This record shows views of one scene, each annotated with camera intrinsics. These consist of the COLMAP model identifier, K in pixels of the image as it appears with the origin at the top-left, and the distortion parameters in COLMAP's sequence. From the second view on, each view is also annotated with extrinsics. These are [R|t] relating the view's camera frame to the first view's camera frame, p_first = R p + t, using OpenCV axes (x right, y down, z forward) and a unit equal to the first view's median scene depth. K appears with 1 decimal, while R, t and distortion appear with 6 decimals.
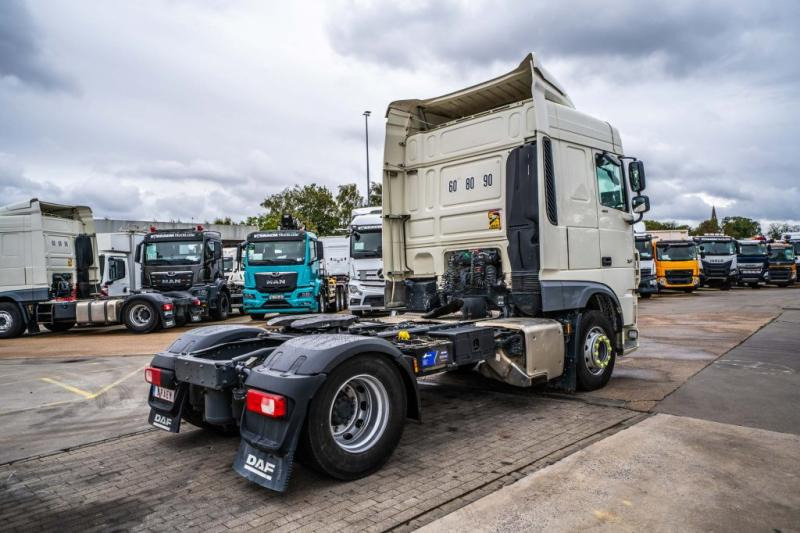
lens RADIAL K [[567.1, 0, 409.4], [0, 567.1, 279.4], [0, 0, 1]] dist [0.003833, 0.010523]
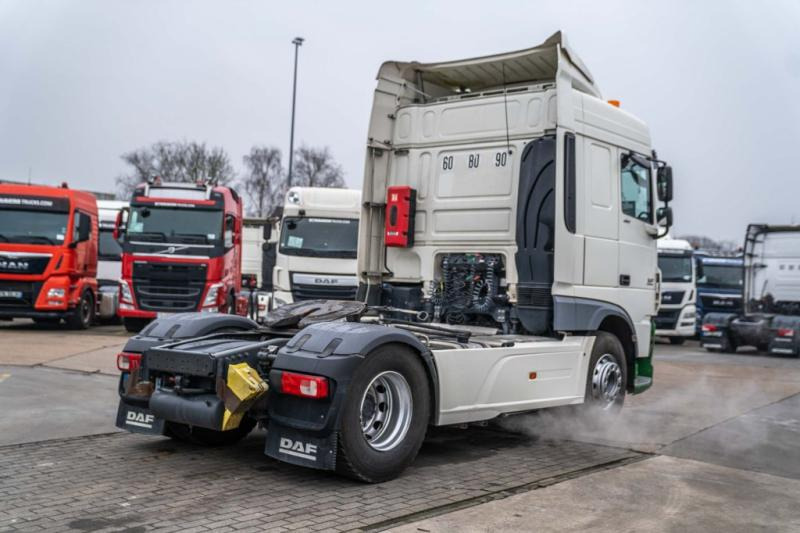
lens RADIAL K [[939.9, 0, 404.3], [0, 939.9, 288.8], [0, 0, 1]] dist [0.177162, 0.000000]
pose [[0.987701, 0.080210, 0.134211, -0.173630], [-0.078195, 0.996733, -0.020226, 0.037086], [-0.135394, 0.009483, 0.990746, -0.379471]]
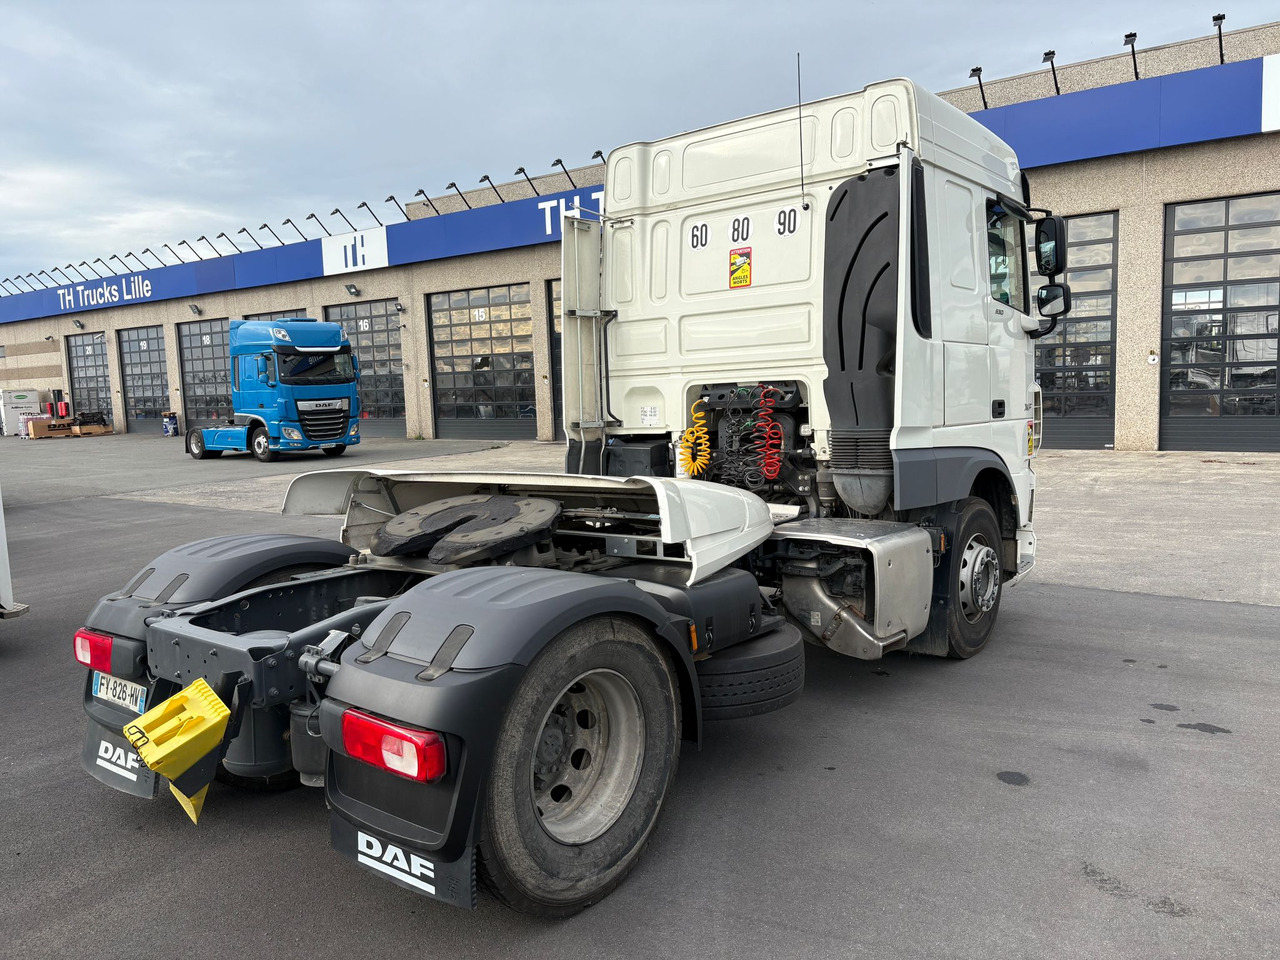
lens RADIAL K [[938.9, 0, 630.1], [0, 938.9, 486.7], [0, 0, 1]] dist [0.014388, 0.016330]
pose [[0.995201, 0.006529, 0.097631, -0.076329], [-0.013272, 0.997557, 0.068582, -0.015633], [-0.096945, -0.069548, 0.992857, 0.167836]]
